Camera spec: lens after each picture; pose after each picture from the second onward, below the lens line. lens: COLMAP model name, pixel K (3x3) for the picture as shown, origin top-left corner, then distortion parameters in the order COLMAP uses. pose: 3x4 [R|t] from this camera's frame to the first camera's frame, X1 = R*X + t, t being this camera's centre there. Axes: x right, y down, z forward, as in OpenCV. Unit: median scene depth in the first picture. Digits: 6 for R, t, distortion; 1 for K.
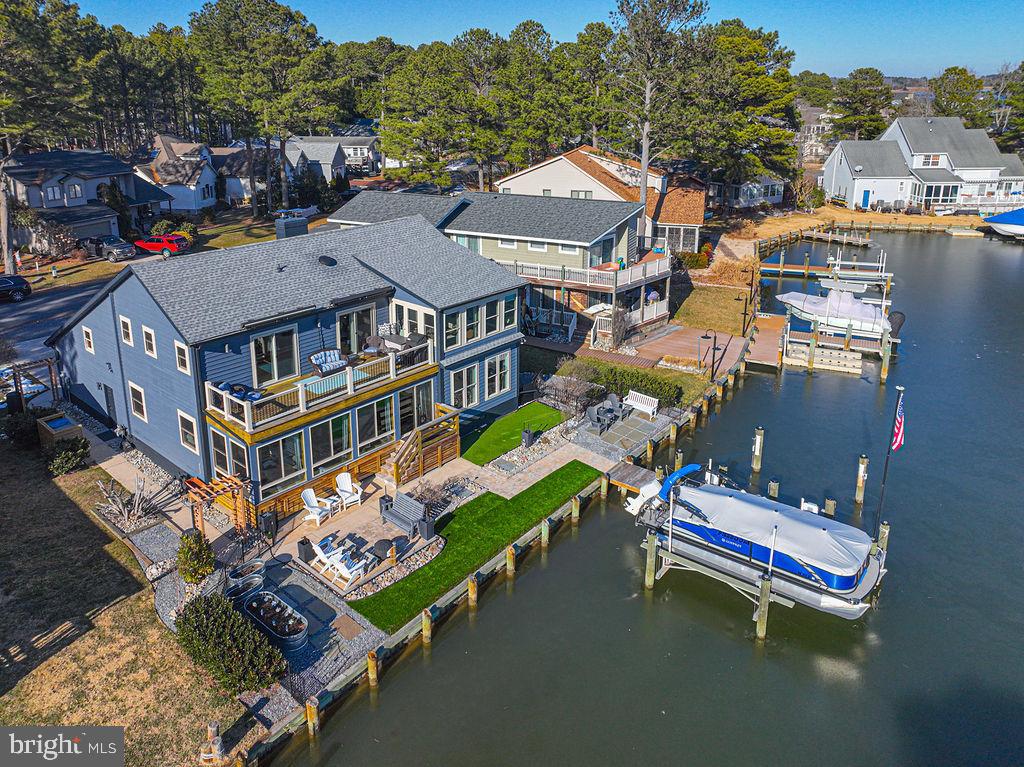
lens RADIAL K [[753.4, 0, 508.7], [0, 753.4, 284.6], [0, 0, 1]] dist [0.000664, 0.005881]
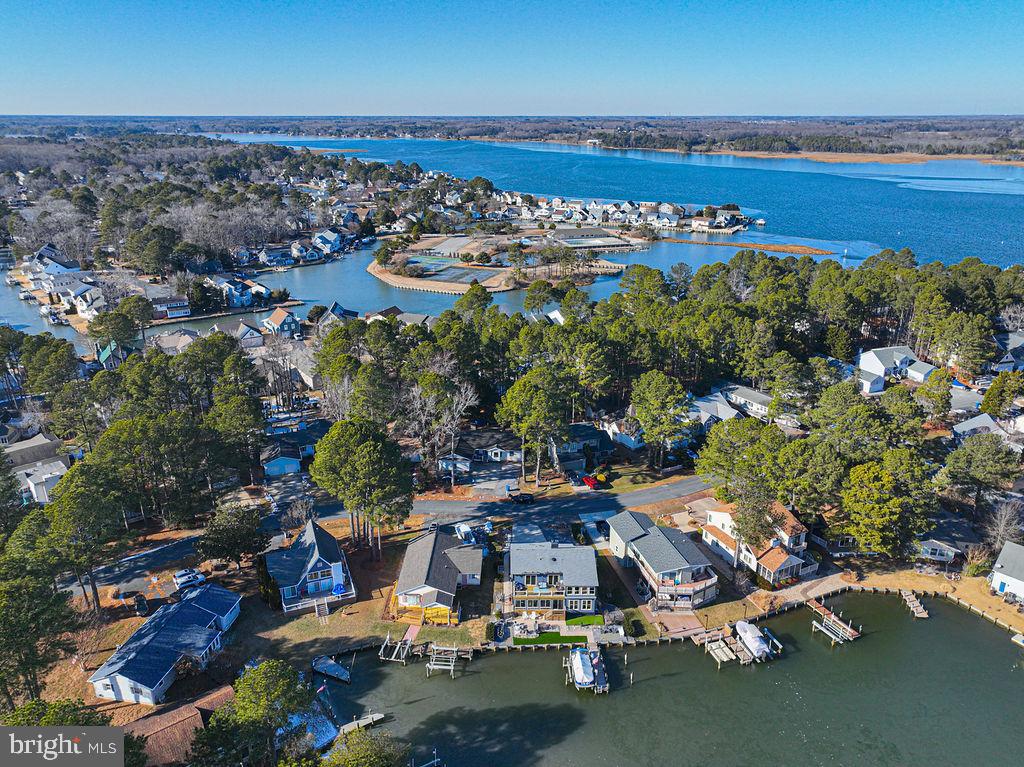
lens RADIAL K [[729.3, 0, 512.2], [0, 729.3, 384.5], [0, 0, 1]] dist [0.004686, 0.010923]
pose [[0.661509, 0.260492, -0.703242, 2.198996], [-0.193250, 0.965276, 0.175773, -1.645542], [0.724611, 0.019626, 0.688879, -1.938411]]
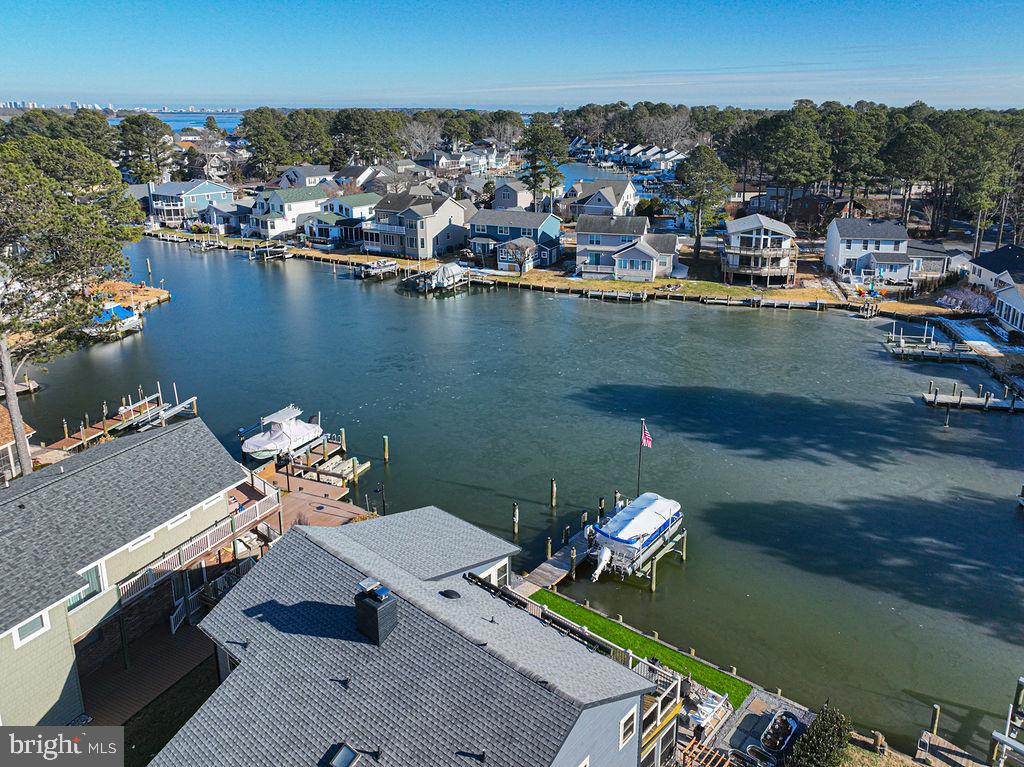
lens RADIAL K [[752.9, 0, 538.3], [0, 752.9, 287.6], [0, 0, 1]] dist [0.004731, 0.004081]
pose [[-0.022528, -0.227725, 0.973465, -1.048470], [0.254499, 0.940328, 0.225863, -0.553732], [-0.966811, 0.252834, 0.036772, 0.824879]]
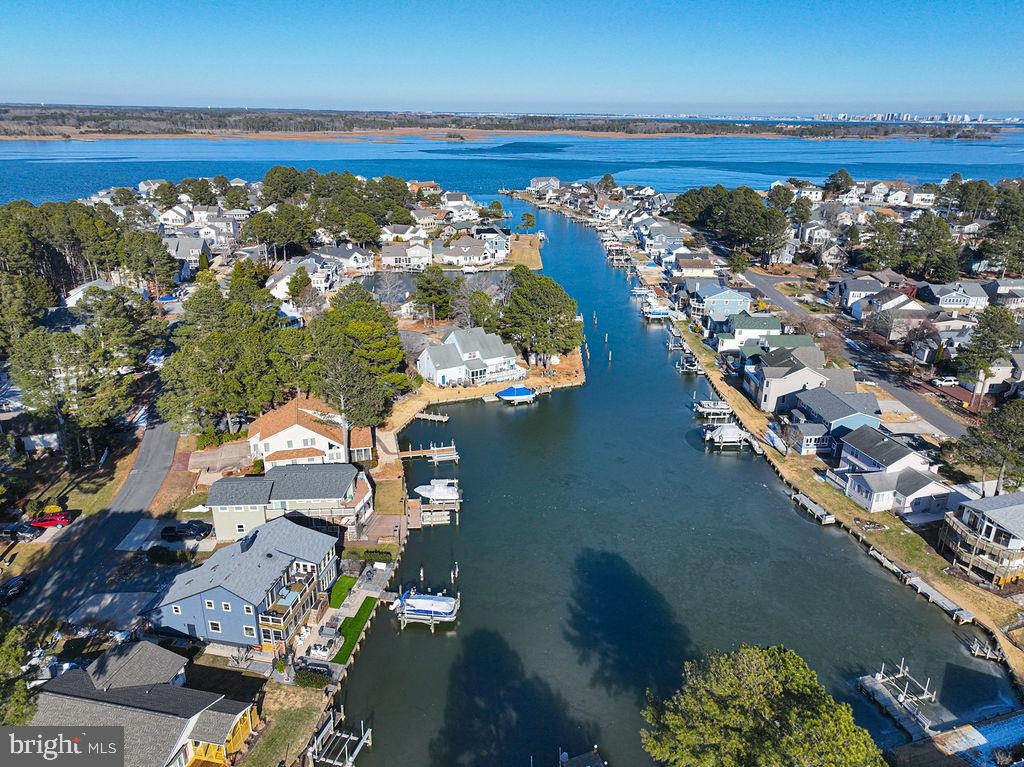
lens RADIAL K [[722.1, 0, 513.5], [0, 722.1, 386.9], [0, 0, 1]] dist [0.004661, 0.010709]
pose [[0.859564, -0.172275, 0.481115, -0.675501], [0.119574, 0.983131, 0.138403, -0.950570], [-0.496842, -0.061438, 0.865663, -1.801414]]
